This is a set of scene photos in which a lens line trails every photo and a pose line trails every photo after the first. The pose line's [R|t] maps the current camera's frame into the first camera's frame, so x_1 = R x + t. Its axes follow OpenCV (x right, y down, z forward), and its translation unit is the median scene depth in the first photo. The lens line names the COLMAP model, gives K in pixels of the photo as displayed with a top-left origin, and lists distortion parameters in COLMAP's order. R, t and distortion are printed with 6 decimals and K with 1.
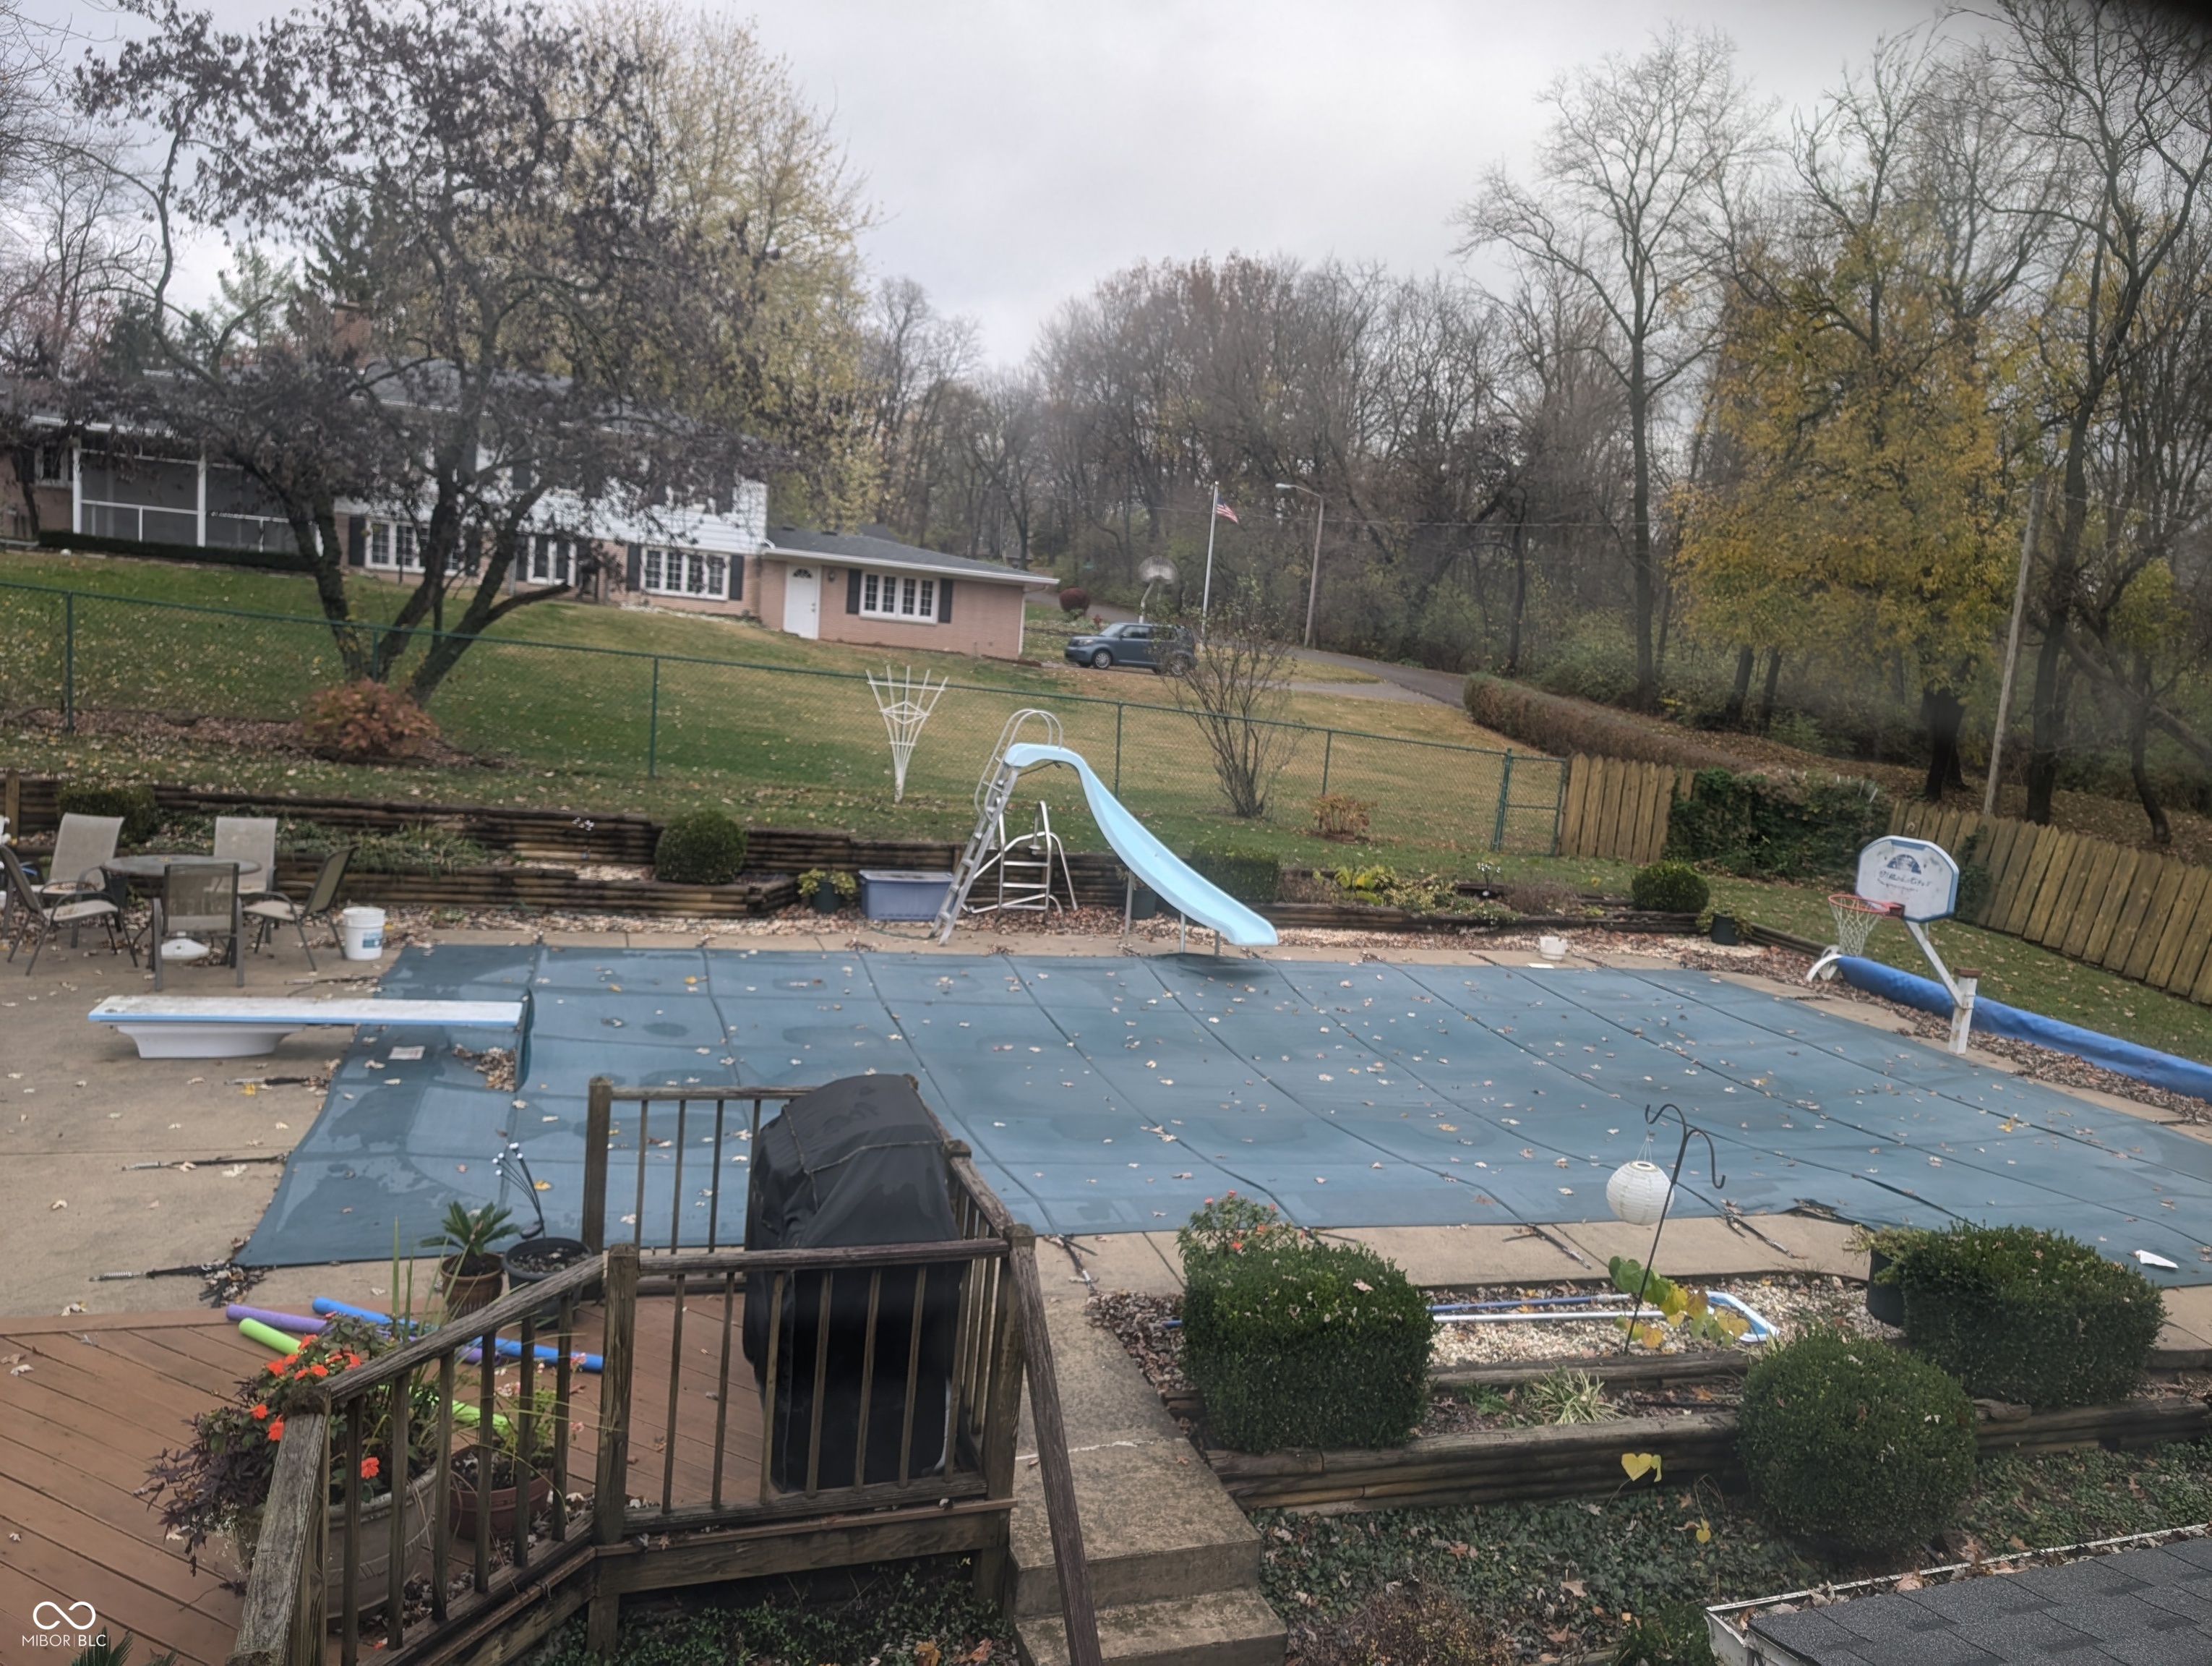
lens RADIAL K [[1560.6, 0, 1106.0], [0, 1560.6, 833.0], [0, 0, 1]] dist [0.050570, -0.072129]
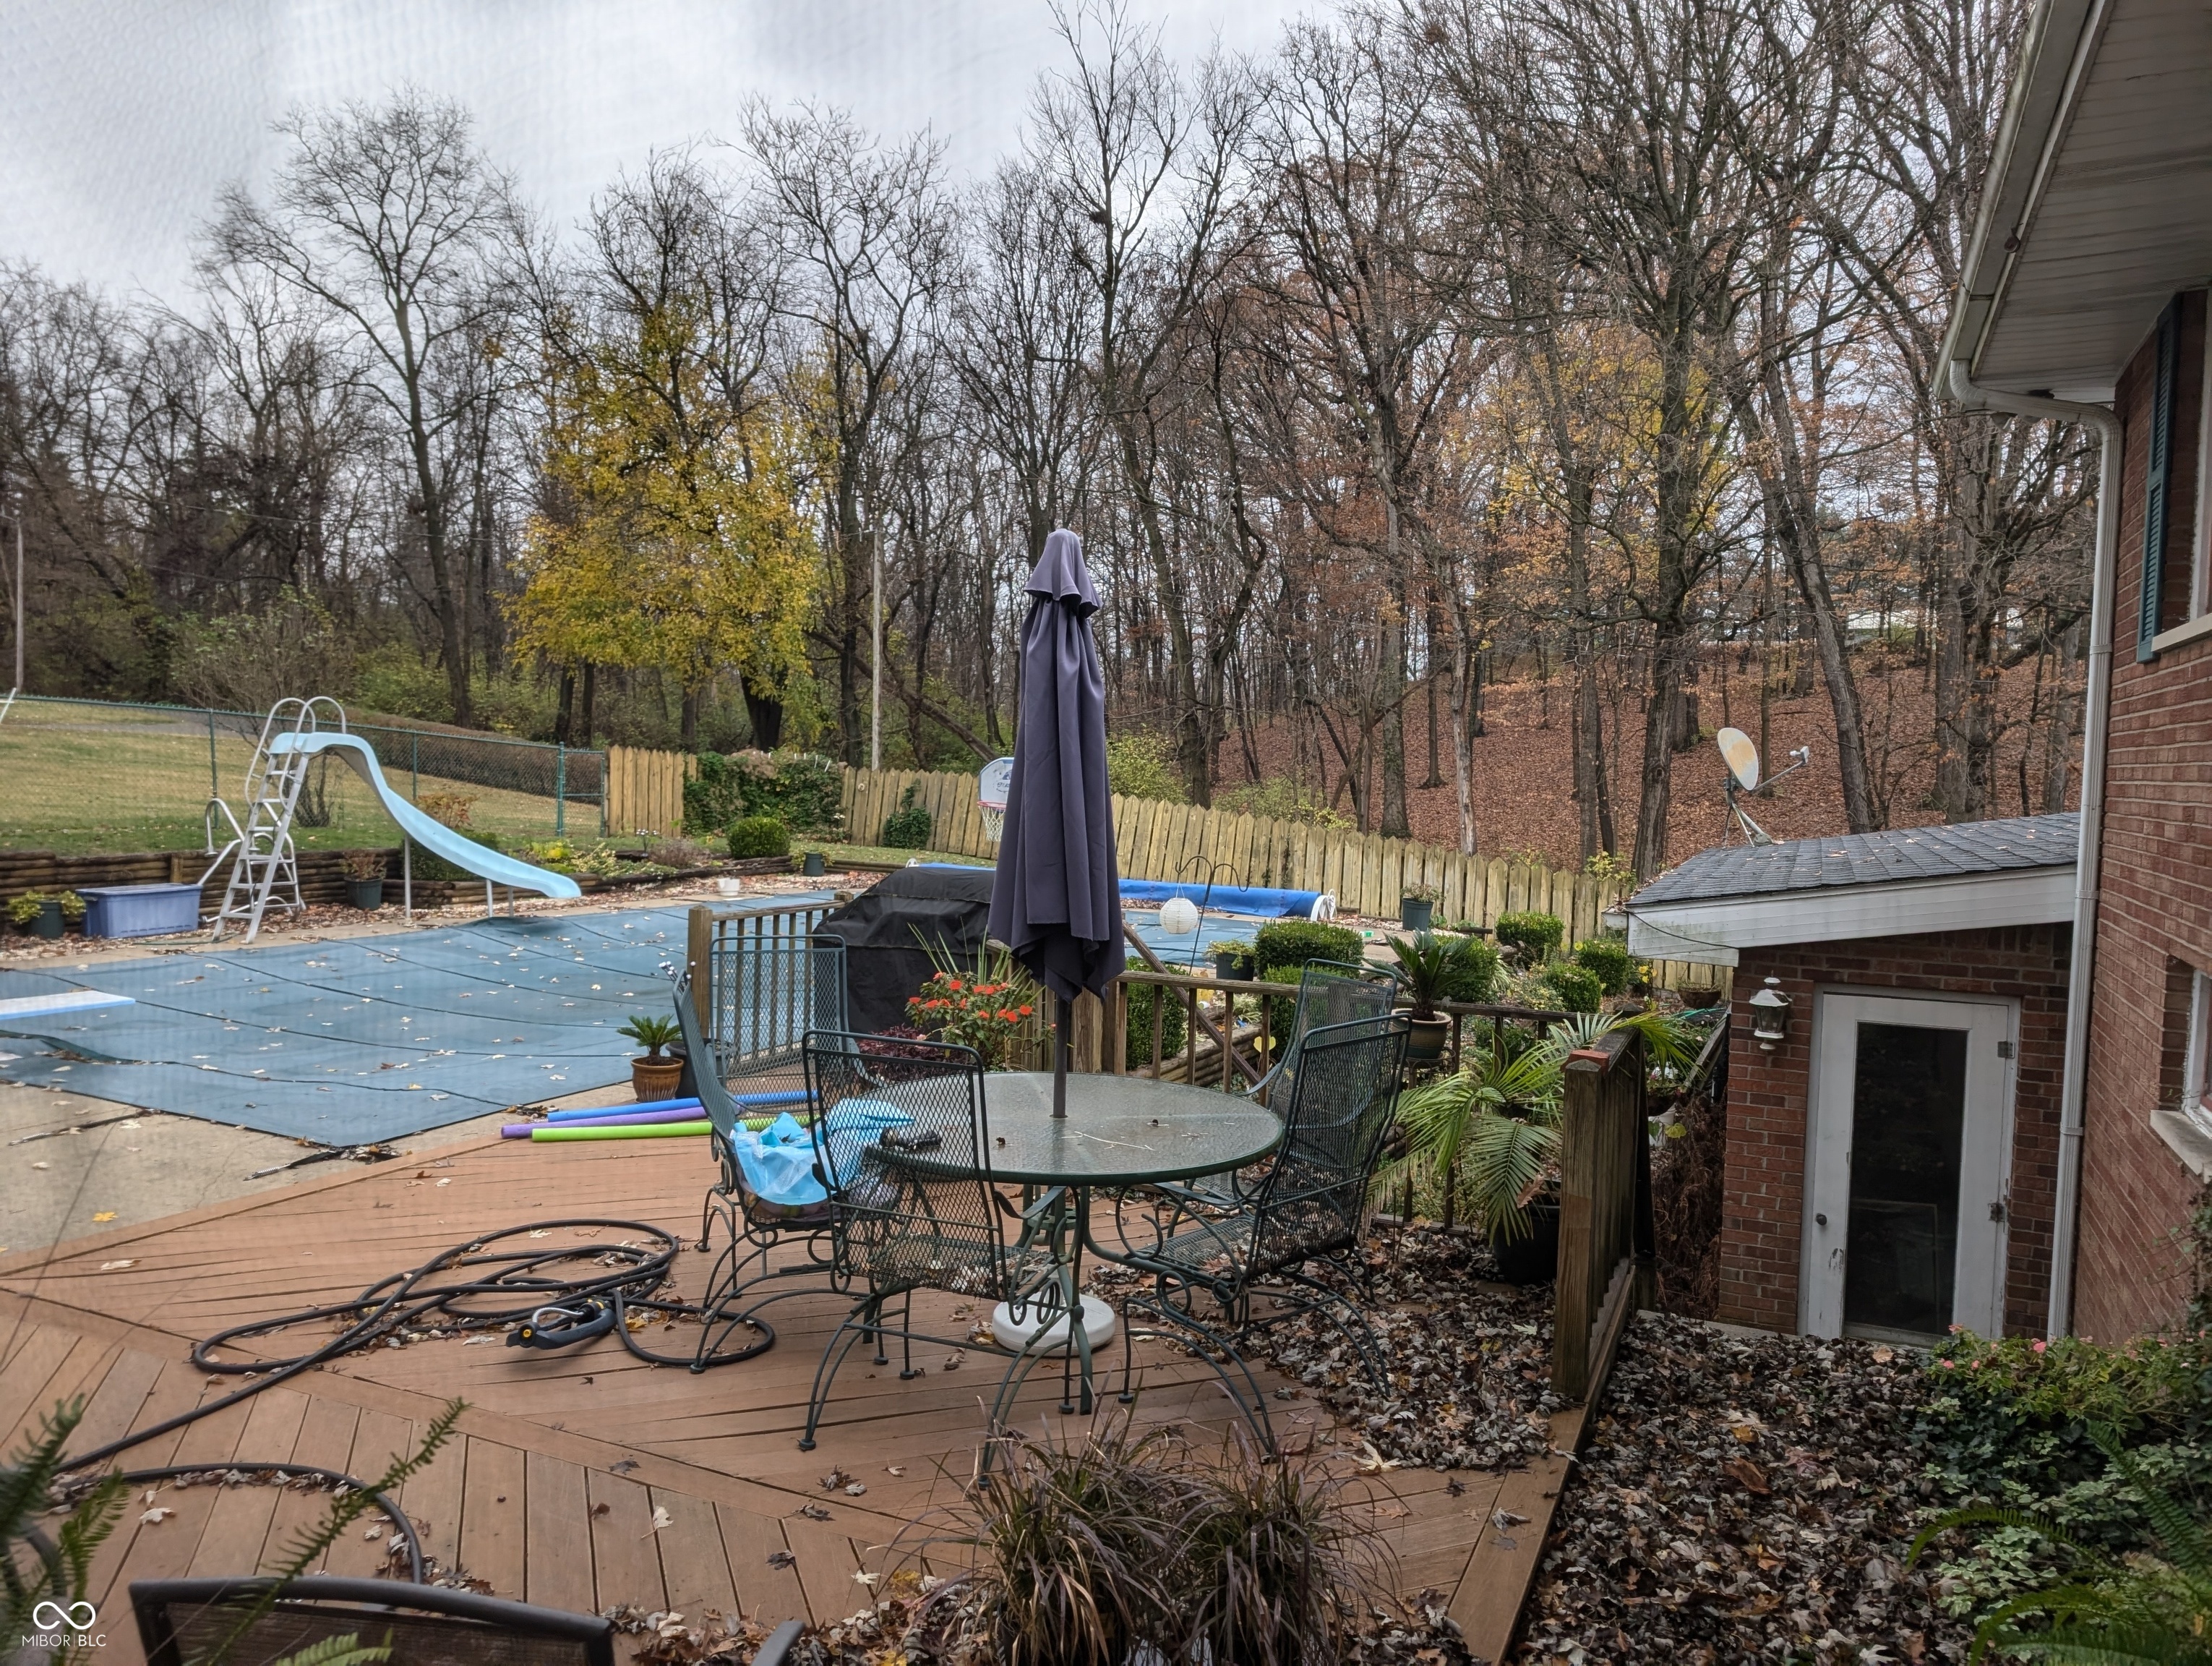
lens RADIAL K [[1546.6, 0, 1106.0], [0, 1546.6, 833.0], [0, 0, 1]] dist [-0.004798, -0.002368]
pose [[0.694352, -0.101285, 0.712472, -0.243008], [0.121063, 0.992376, 0.023092, 0.027923], [-0.709380, 0.070220, 0.701320, -0.024571]]
